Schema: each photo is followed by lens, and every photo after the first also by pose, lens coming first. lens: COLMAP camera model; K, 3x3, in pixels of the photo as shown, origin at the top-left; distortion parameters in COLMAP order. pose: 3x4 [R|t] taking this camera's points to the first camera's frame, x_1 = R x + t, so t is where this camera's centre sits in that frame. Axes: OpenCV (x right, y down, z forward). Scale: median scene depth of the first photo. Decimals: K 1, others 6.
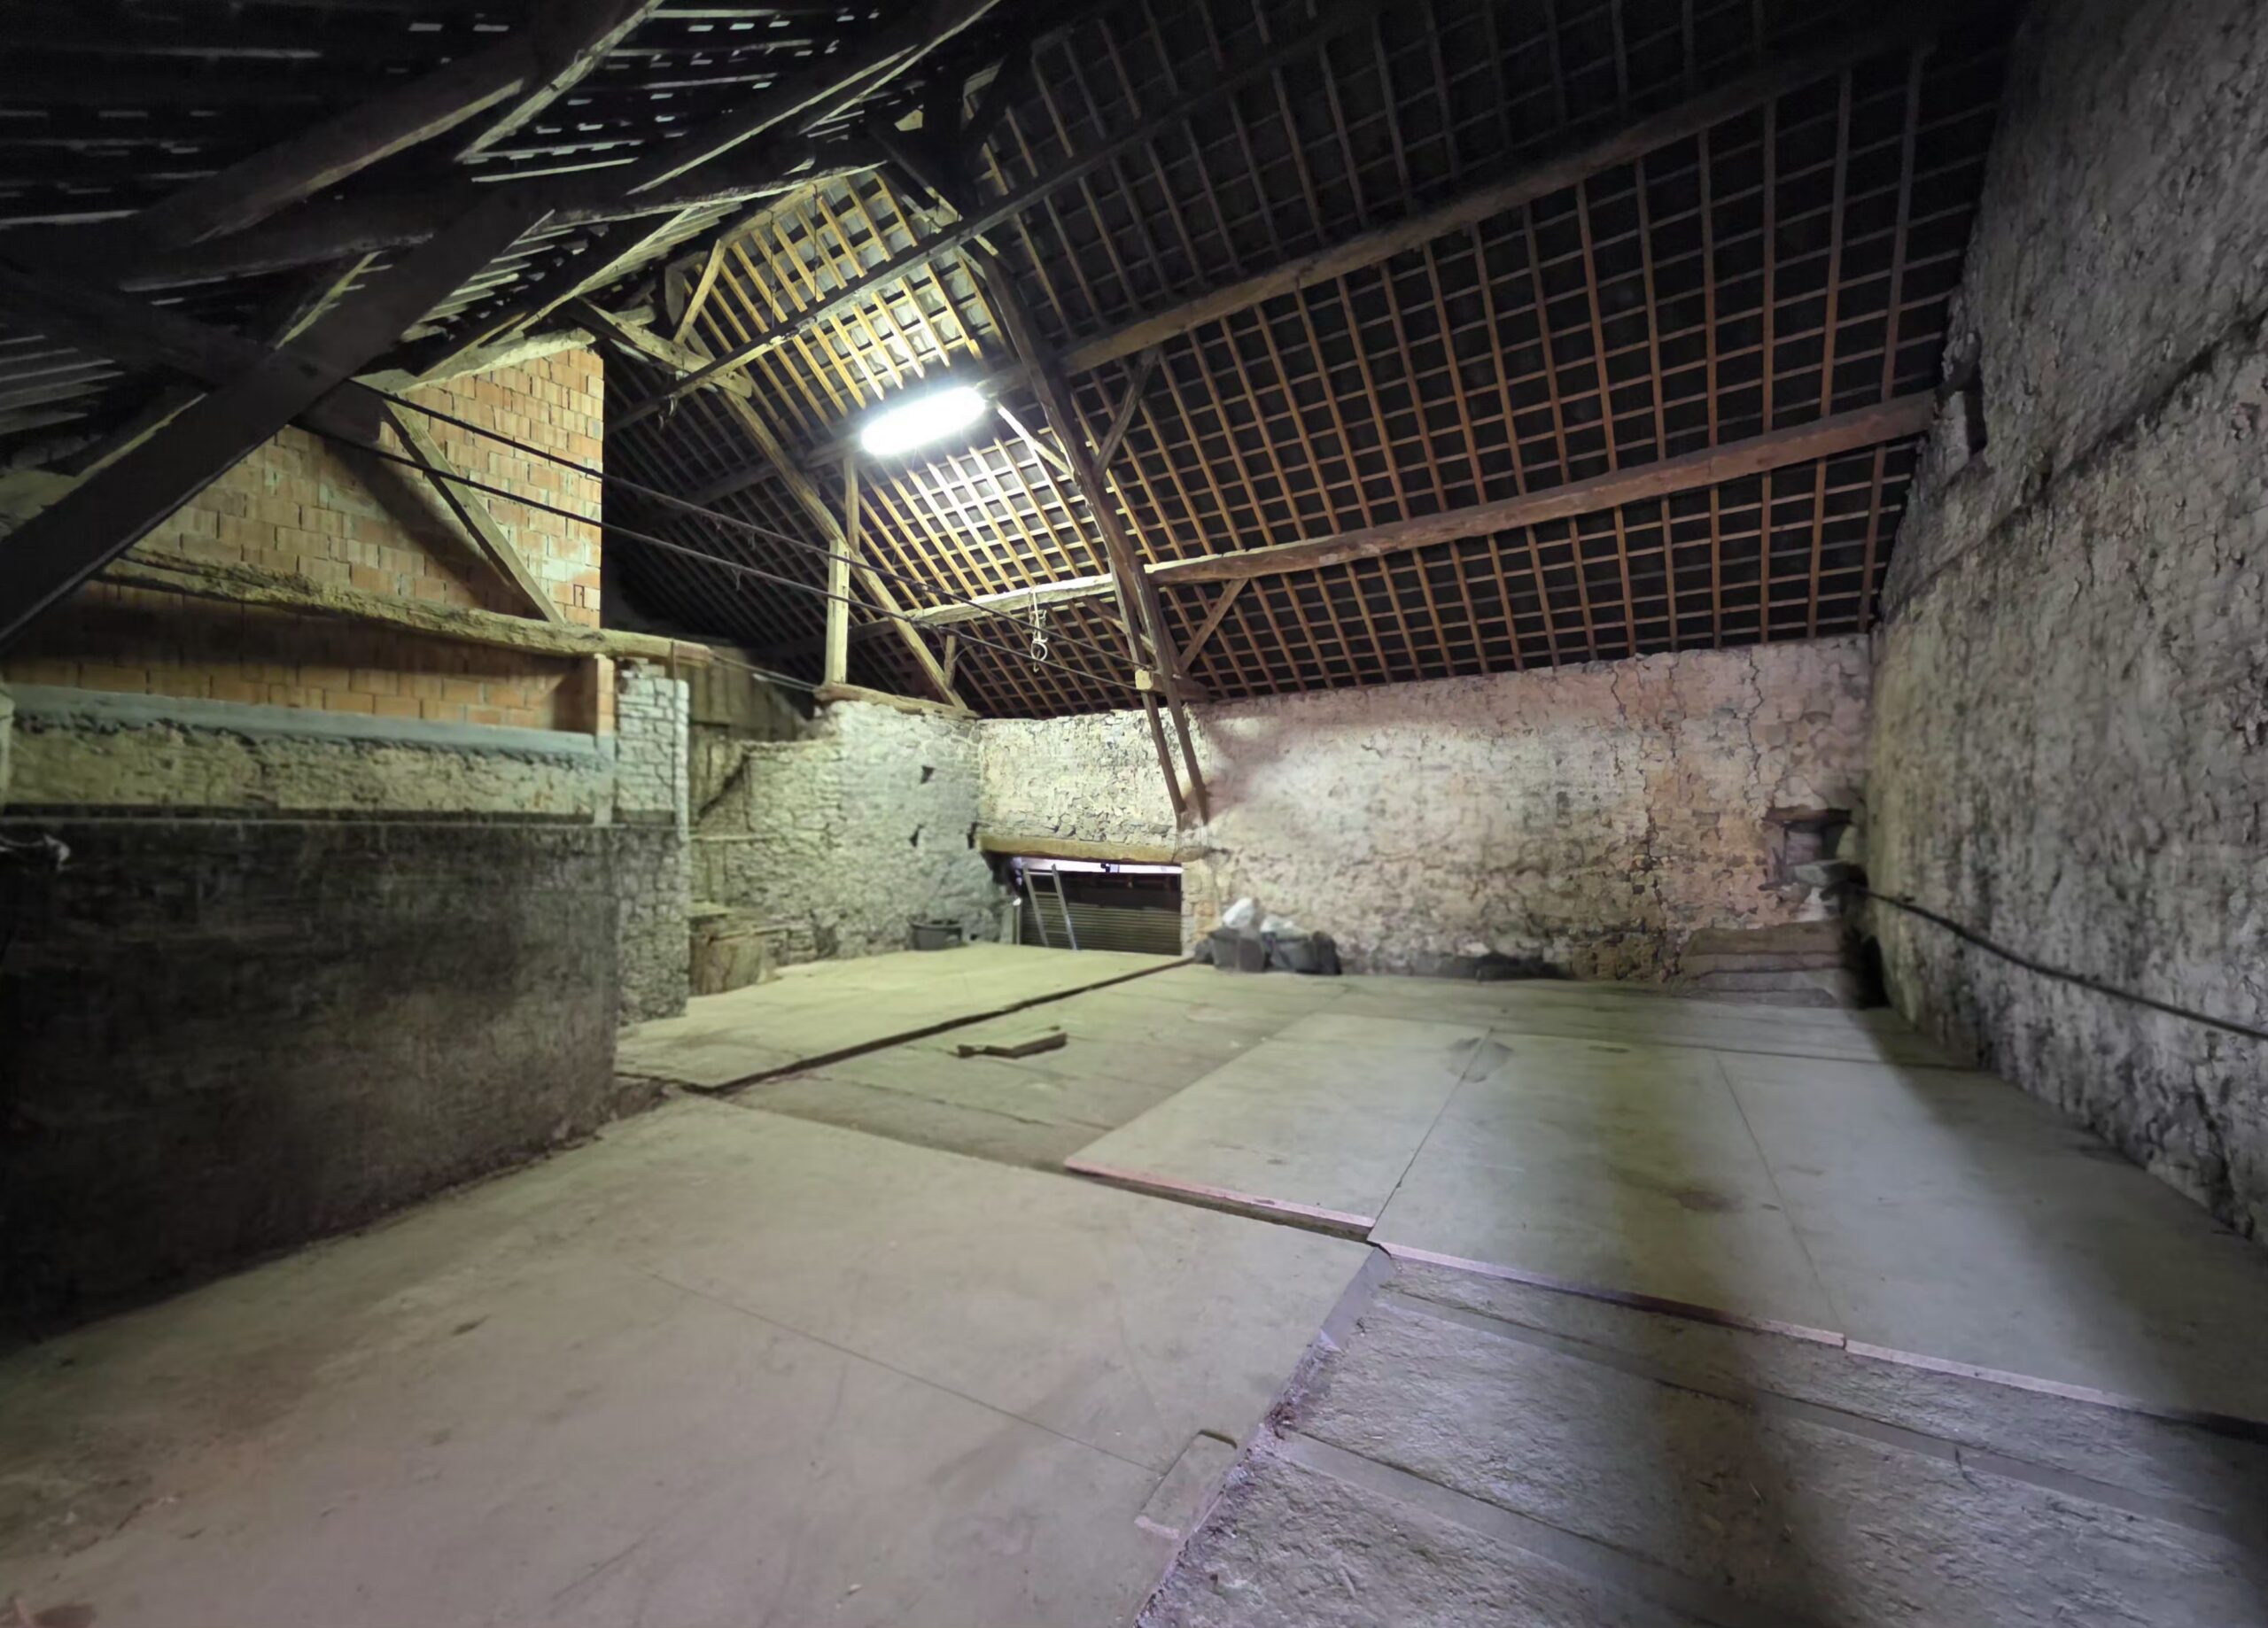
lens RADIAL K [[888.4, 0, 1127.3], [0, 888.4, 808.3], [0, 0, 1]] dist [-0.003811, 0.000221]
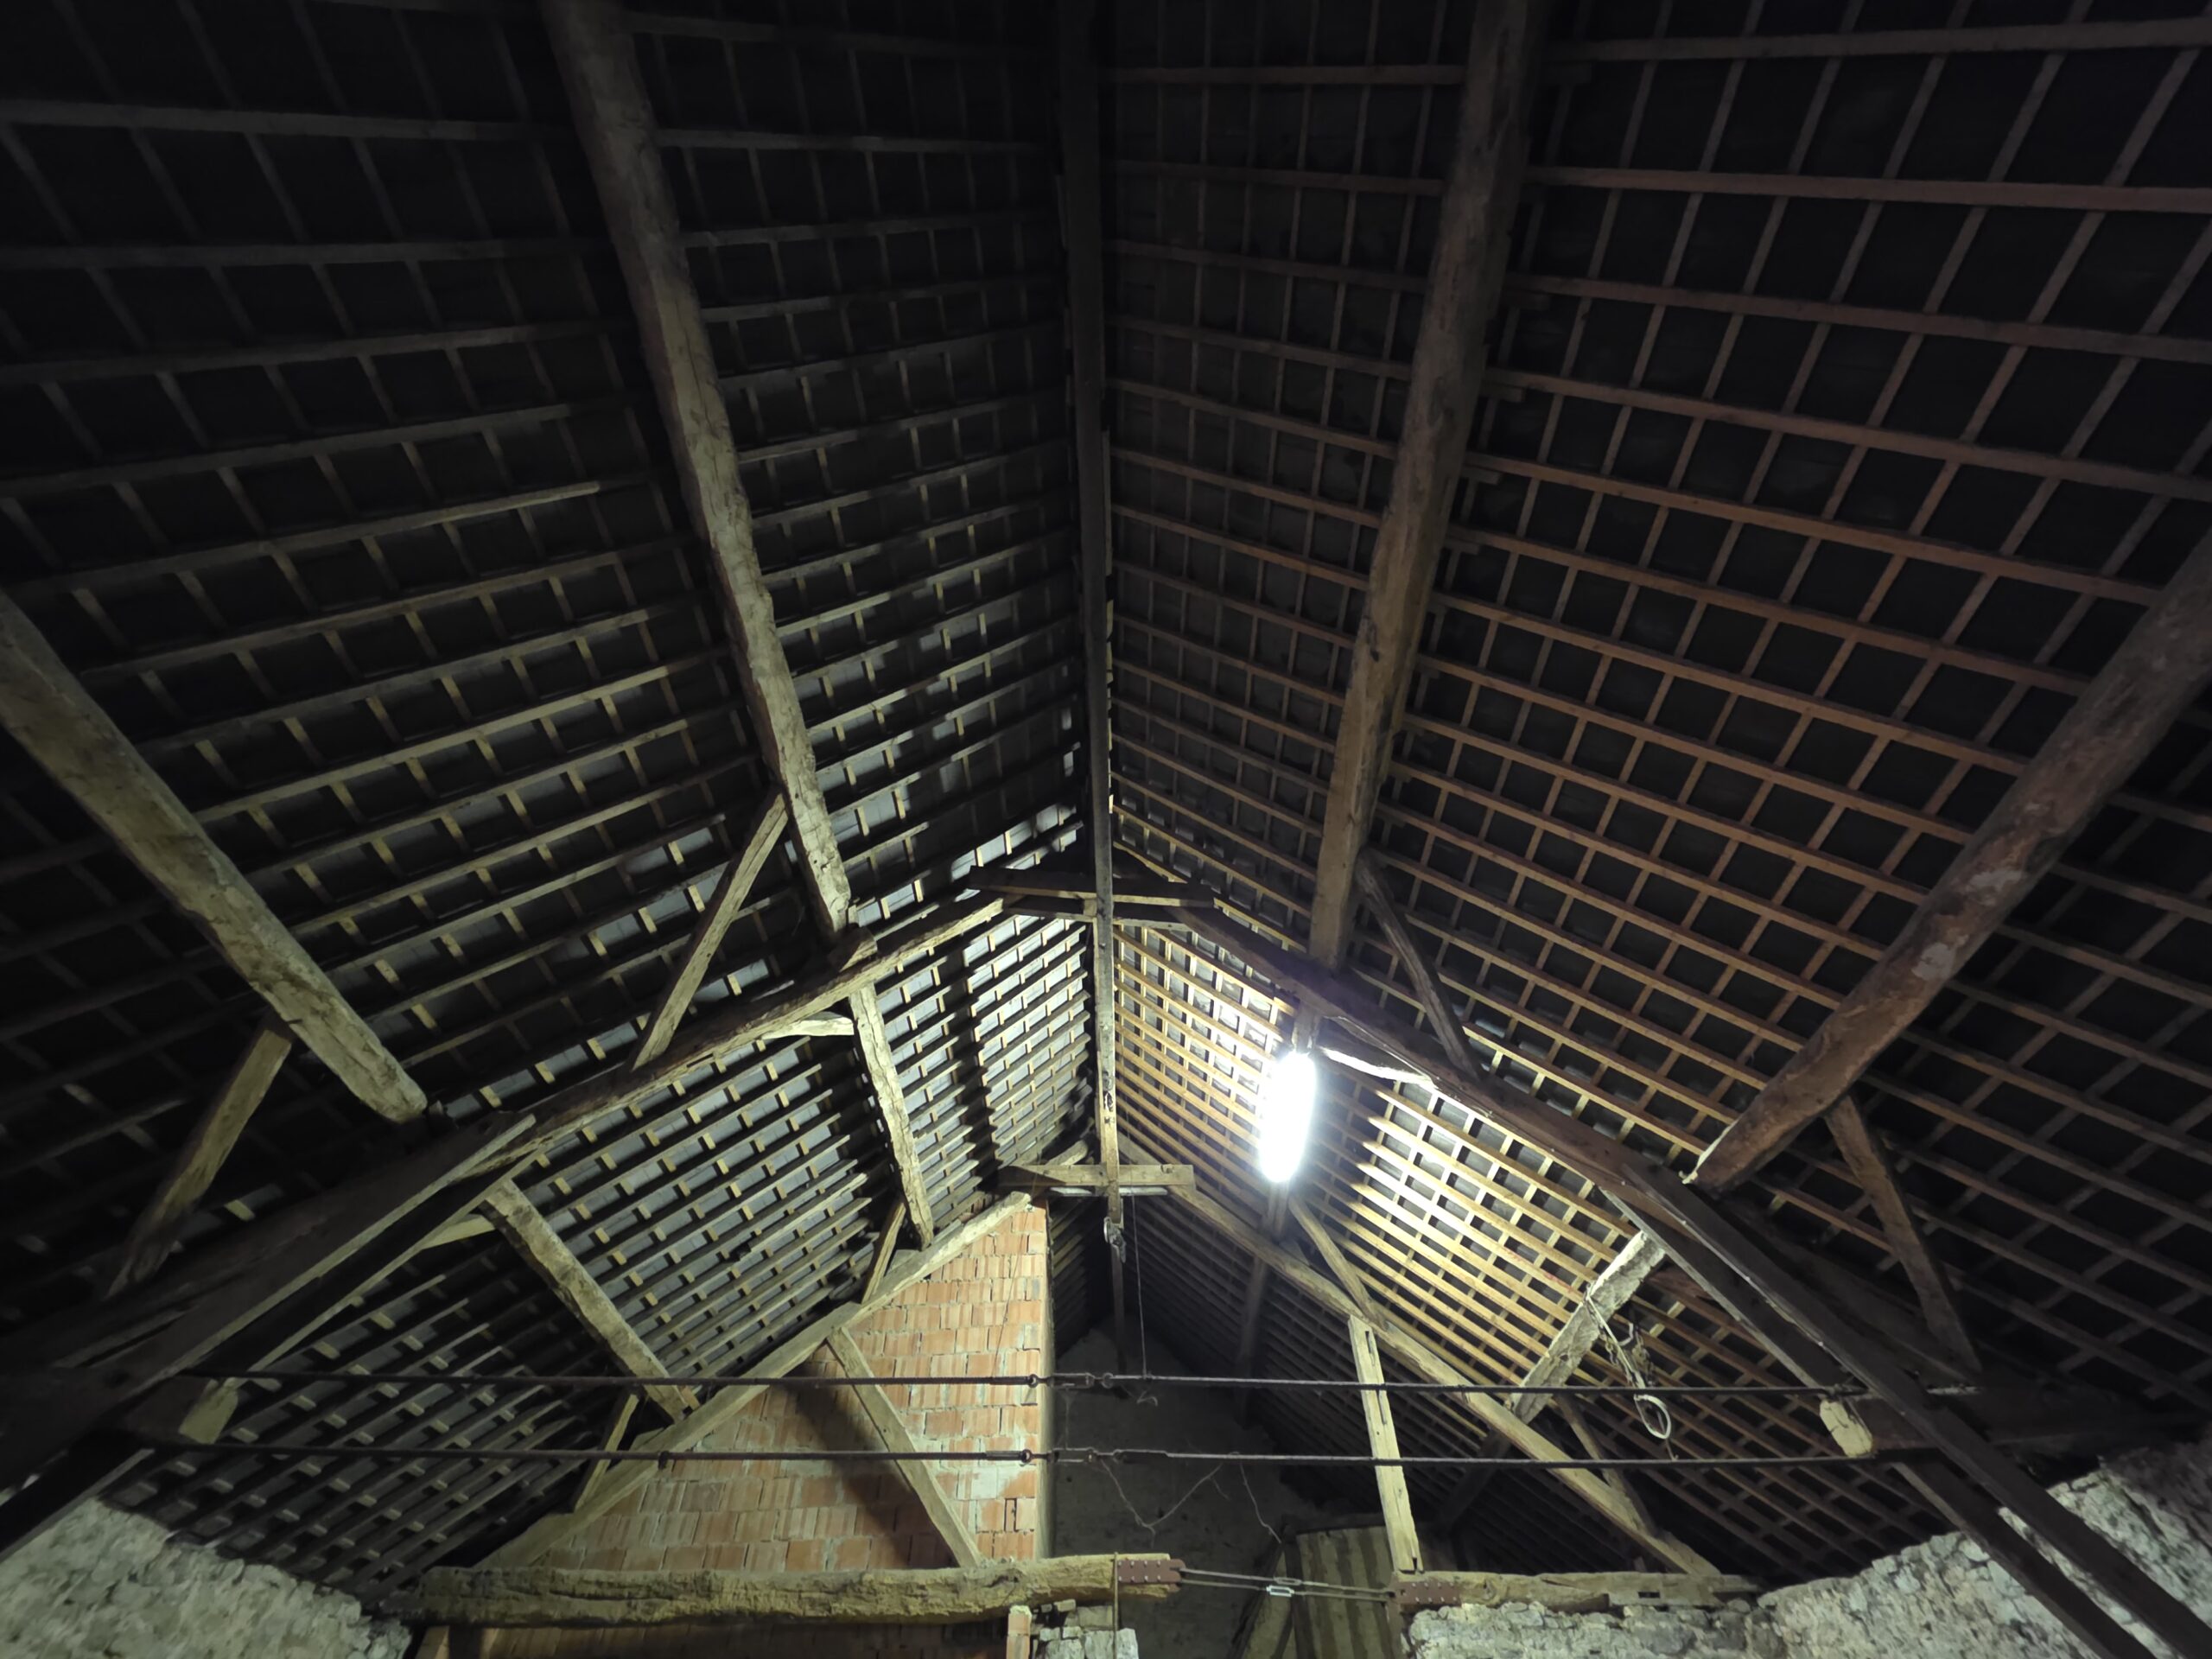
lens RADIAL K [[895.2, 0, 1108.8], [0, 895.2, 815.7], [0, 0, 1]] dist [0.003990, -0.000817]
pose [[0.575961, -0.638397, -0.510606, 0.261839], [0.049012, 0.650455, -0.757962, -0.031138], [0.816007, 0.411530, 0.405926, 0.491963]]
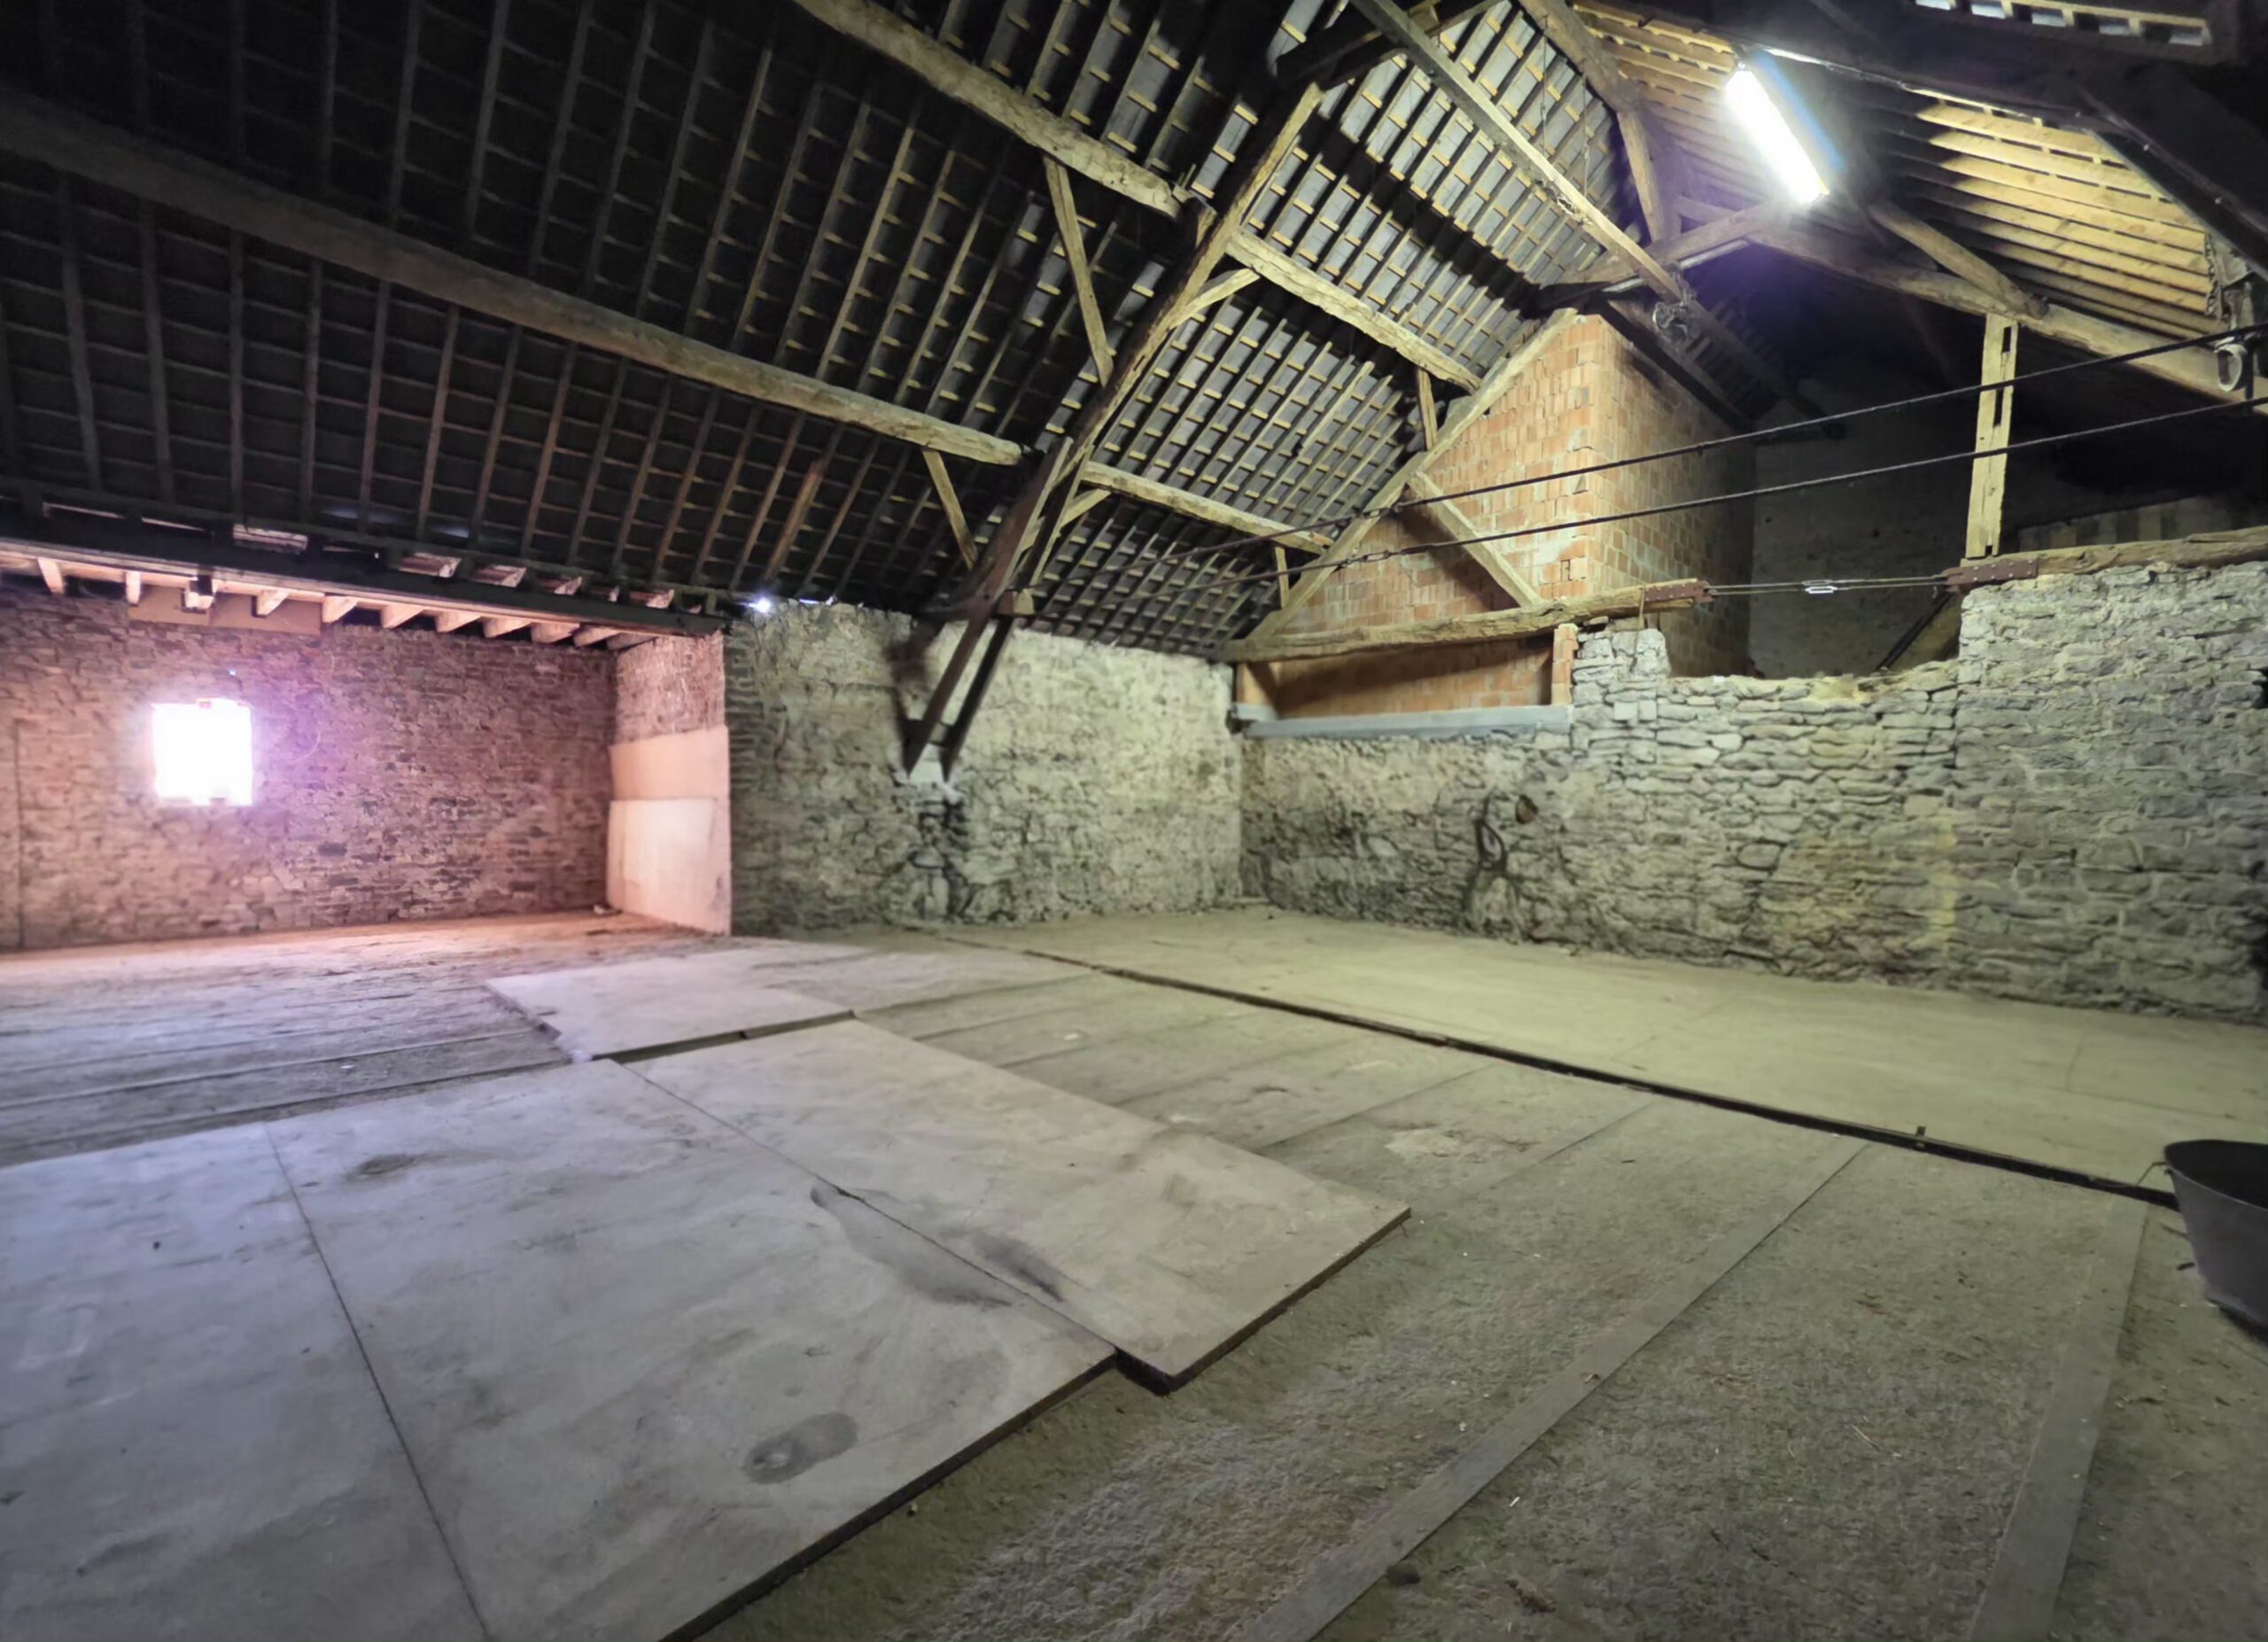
lens RADIAL K [[888.6, 0, 1131.9], [0, 888.6, 823.2], [0, 0, 1]] dist [-0.003811, 0.000221]
pose [[-0.218185, 0.034308, -0.975304, 0.523936], [0.015302, 0.999379, 0.031732, 0.014719], [0.975787, -0.008000, -0.218575, 0.748723]]
